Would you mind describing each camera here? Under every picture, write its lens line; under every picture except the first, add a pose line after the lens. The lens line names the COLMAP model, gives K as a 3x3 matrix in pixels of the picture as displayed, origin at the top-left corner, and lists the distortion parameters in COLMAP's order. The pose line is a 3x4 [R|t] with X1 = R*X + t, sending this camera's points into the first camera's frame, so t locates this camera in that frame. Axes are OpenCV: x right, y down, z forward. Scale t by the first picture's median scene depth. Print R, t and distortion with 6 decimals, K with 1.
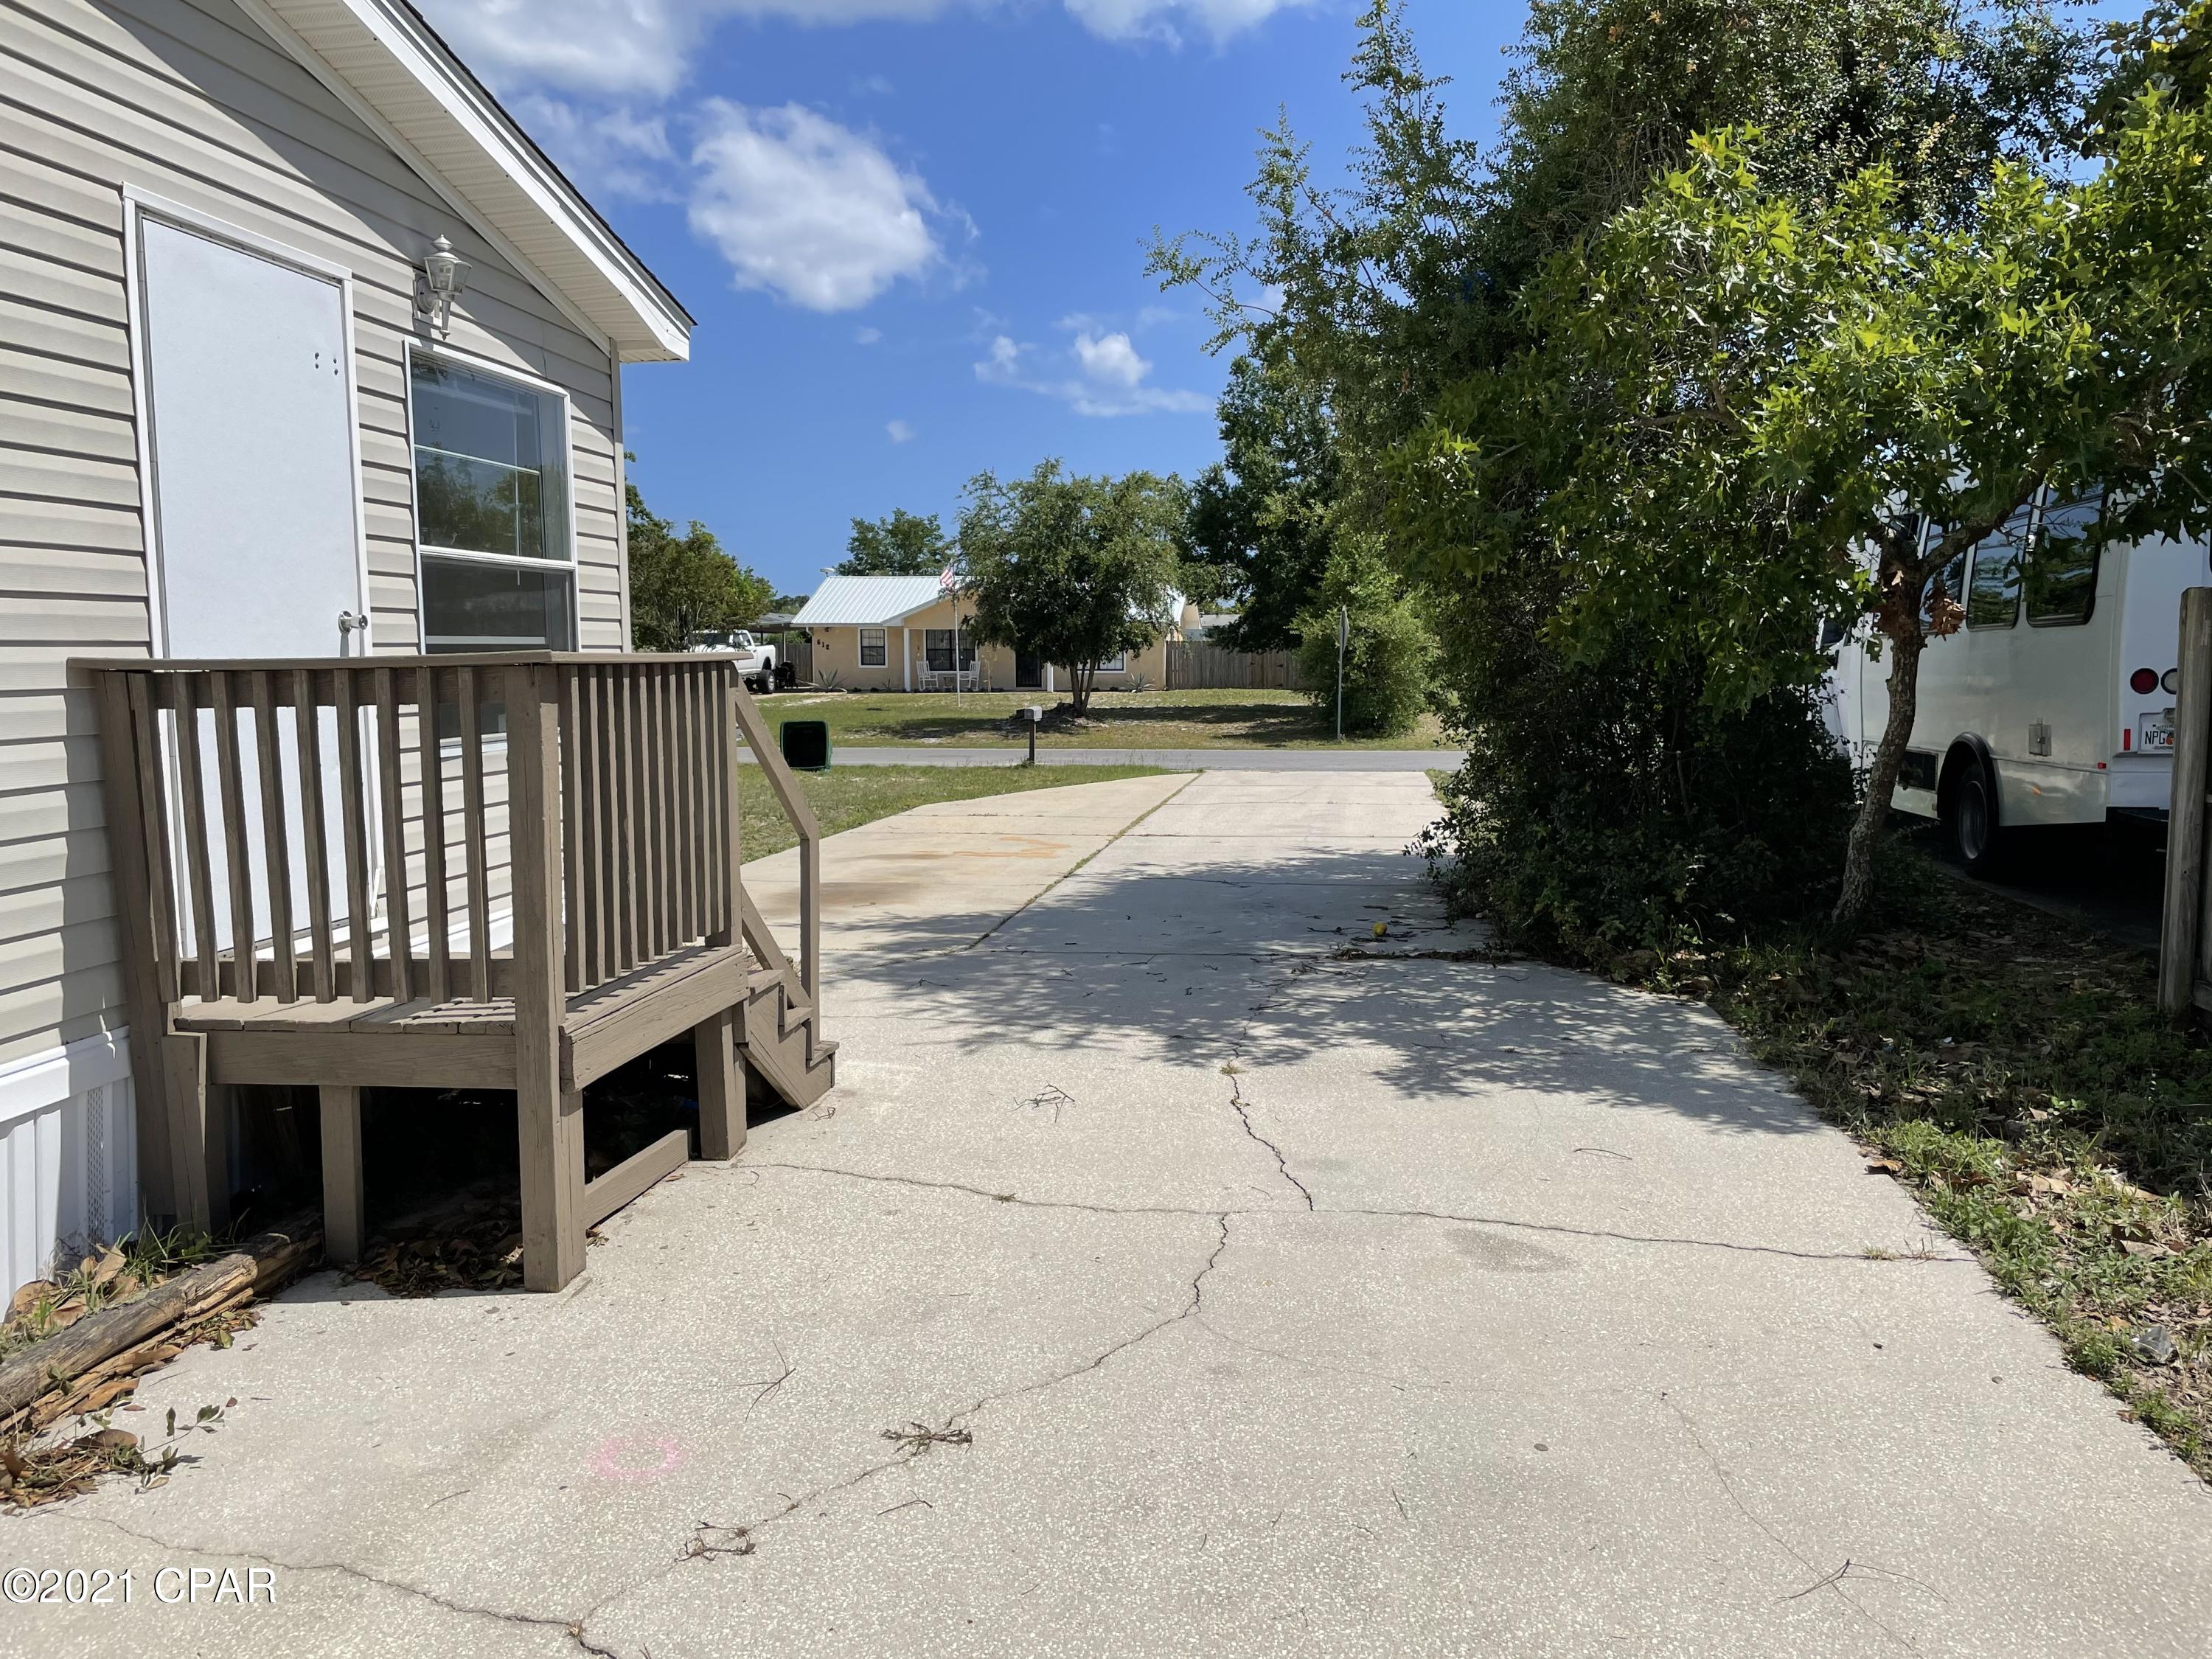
lens RADIAL K [[1679.1, 0, 1108.3], [0, 1679.1, 816.9], [0, 0, 1]] dist [0.083598, -0.113532]
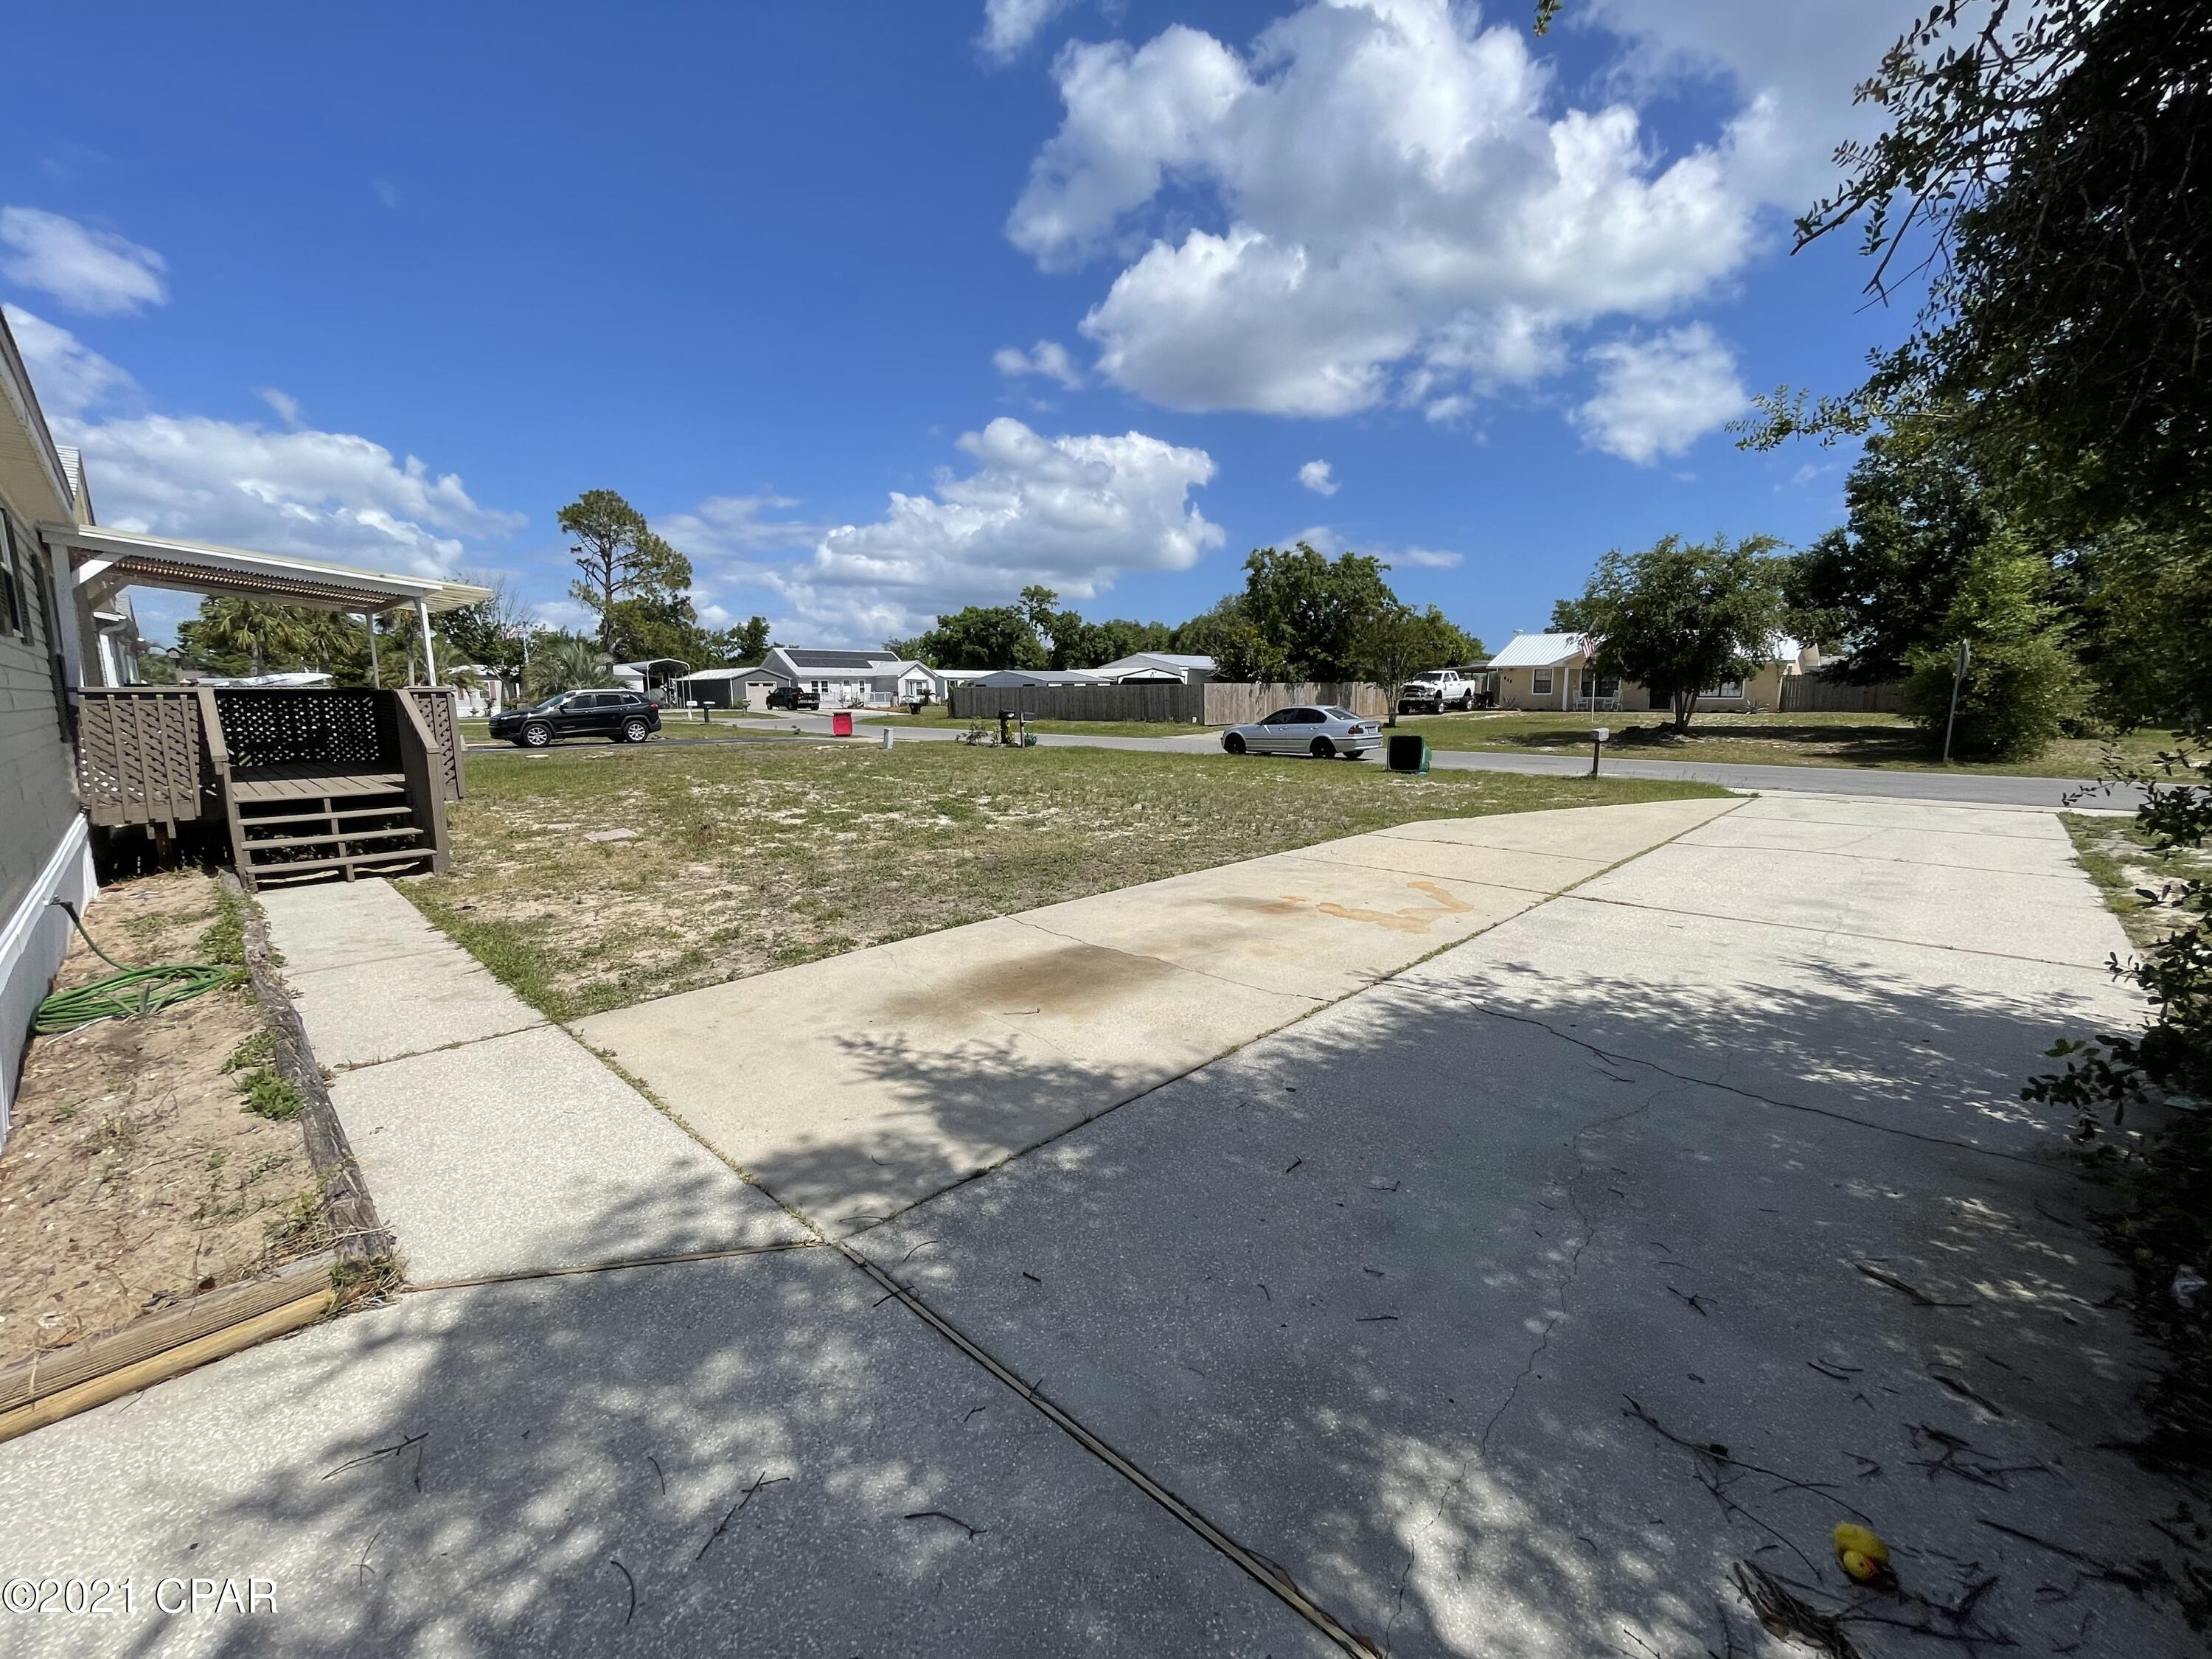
lens RADIAL K [[873.2, 0, 1112.9], [0, 873.2, 823.4], [0, 0, 1]] dist [-0.001899, -0.000044]
pose [[0.805635, 0.088930, -0.585700, 0.136246], [-0.054293, 0.995591, 0.076485, -0.077195], [0.589920, -0.029820, 0.806911, 0.820853]]
